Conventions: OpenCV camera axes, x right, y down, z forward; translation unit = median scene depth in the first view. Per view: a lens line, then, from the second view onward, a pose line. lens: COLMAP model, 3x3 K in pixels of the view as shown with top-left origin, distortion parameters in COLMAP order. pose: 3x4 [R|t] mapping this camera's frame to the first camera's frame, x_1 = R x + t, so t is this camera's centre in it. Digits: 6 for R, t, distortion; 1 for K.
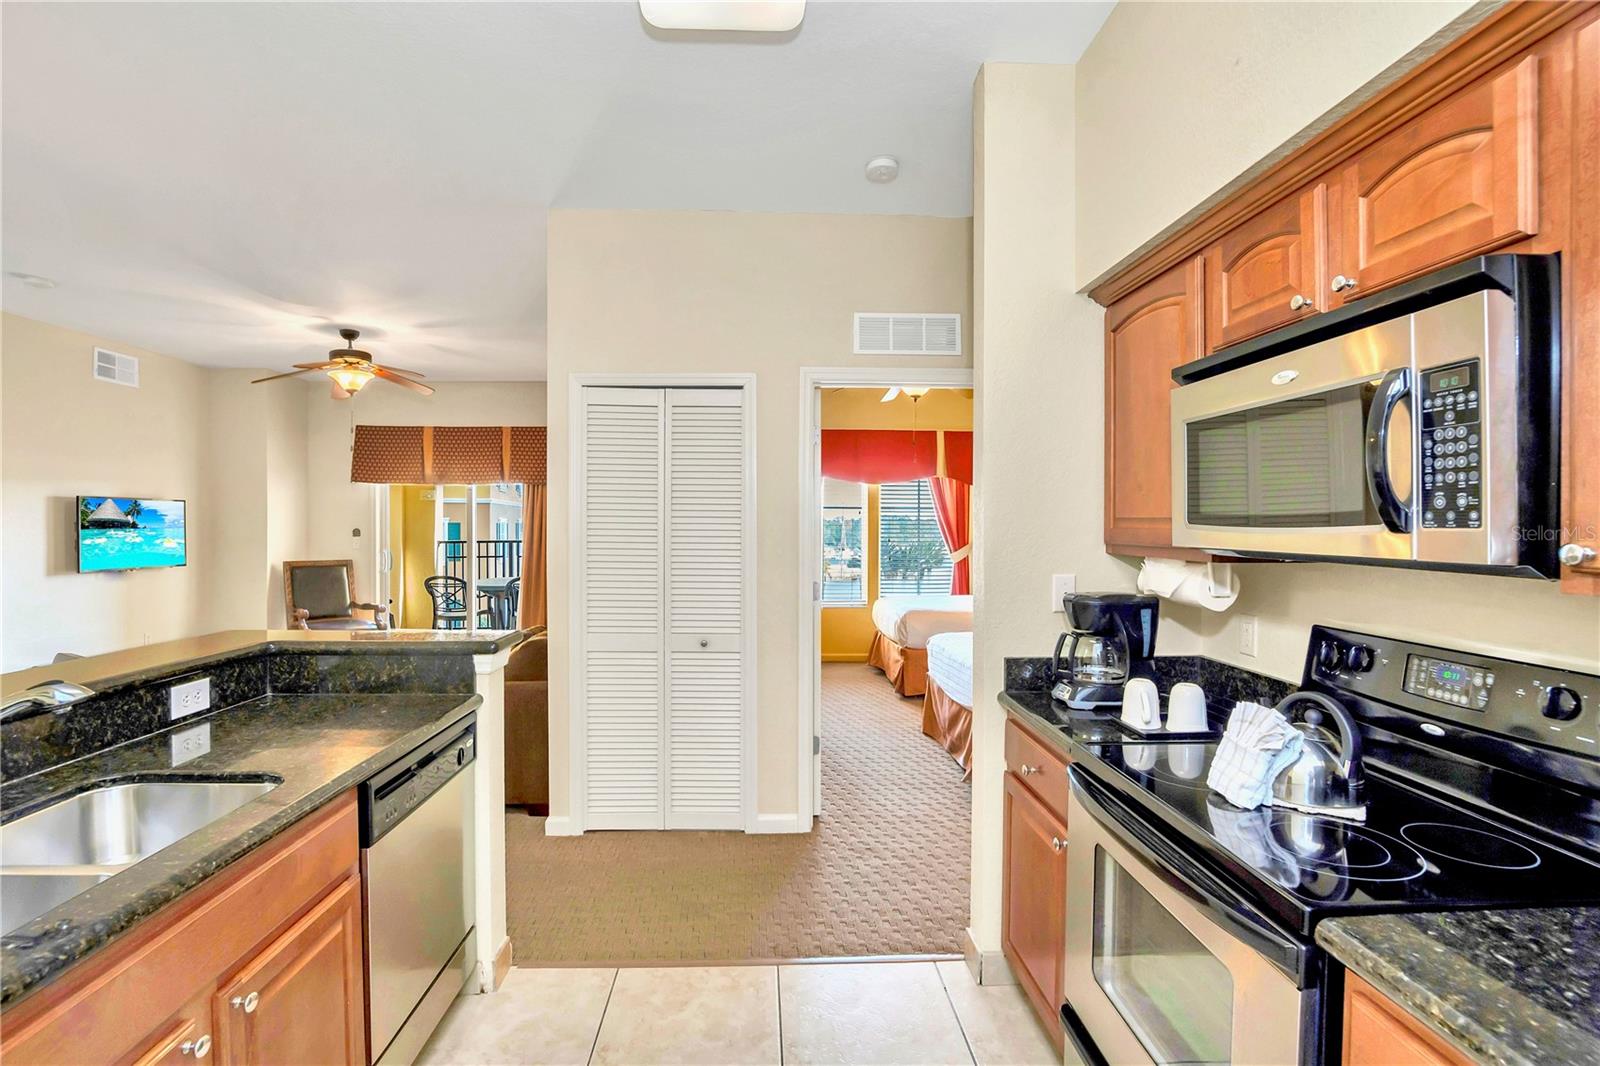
lens RADIAL K [[709.3, 0, 766.4], [0, 709.3, 534.1], [0, 0, 1]] dist [-0.000695, 0.000230]
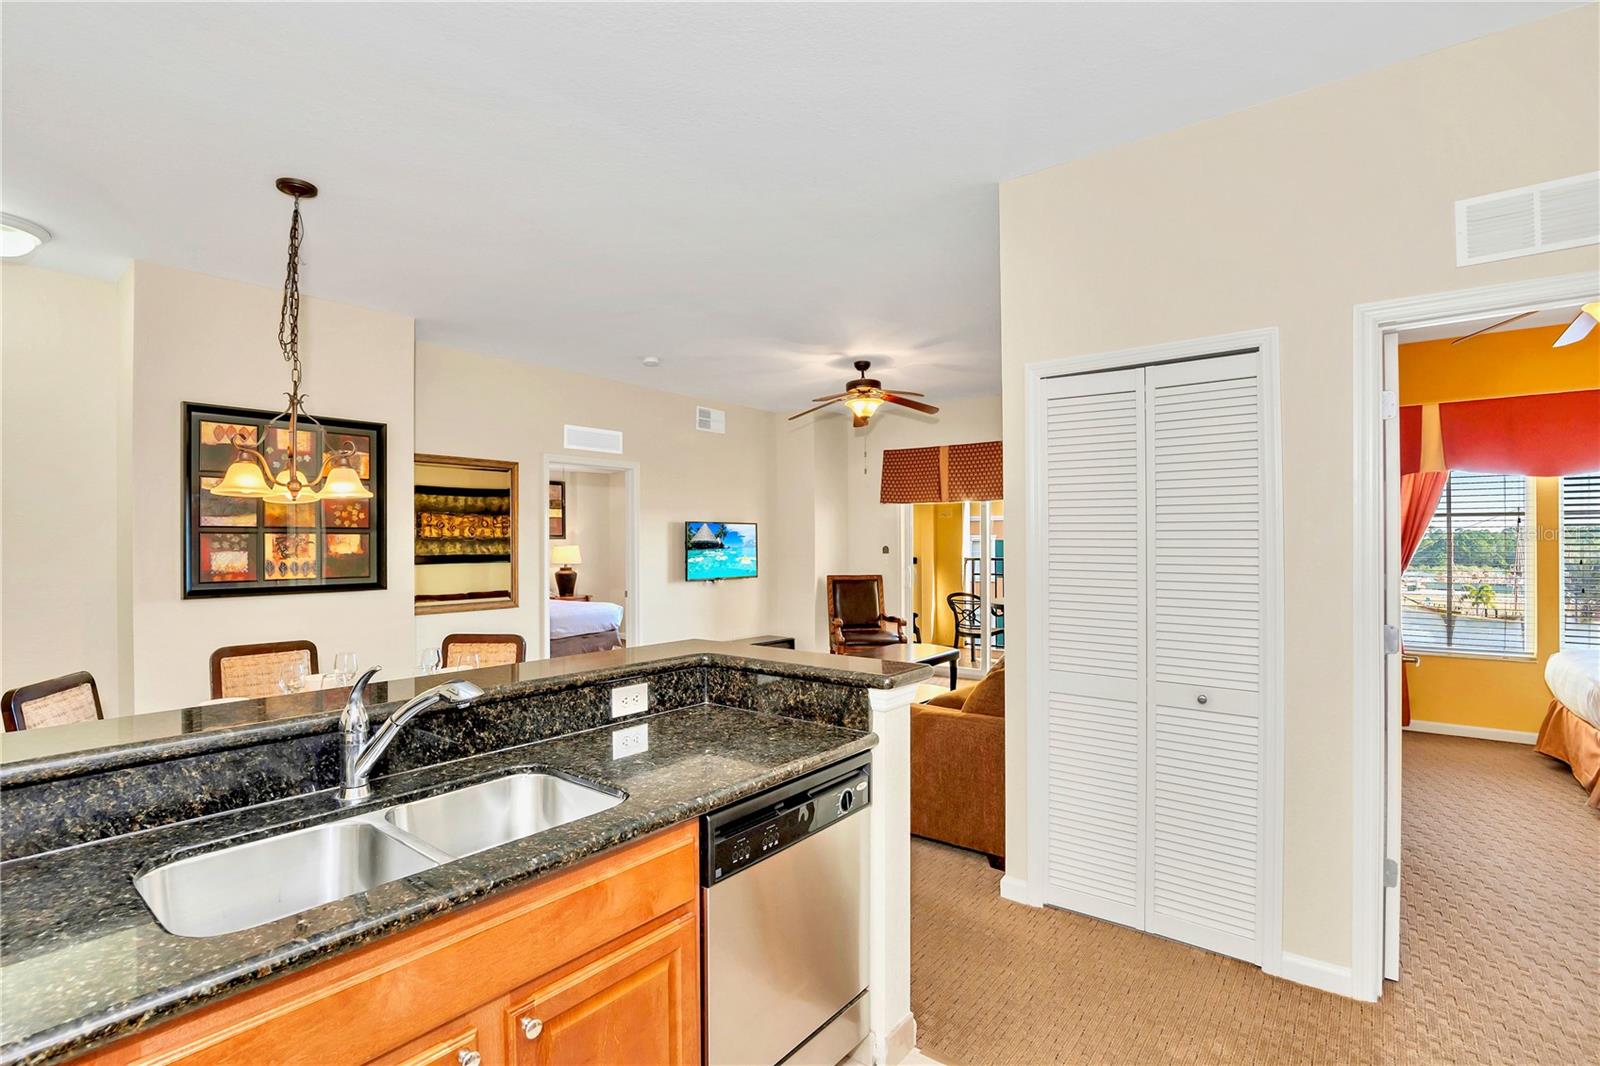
lens RADIAL K [[736.0, 0, 808.8], [0, 736.0, 543.2], [0, 0, 1]] dist [-0.020725, 0.000735]
pose [[0.784904, -0.005307, -0.619594, 0.065582], [-0.001424, 0.999945, -0.010369, -0.001758], [0.619616, 0.009021, 0.784854, 0.140176]]
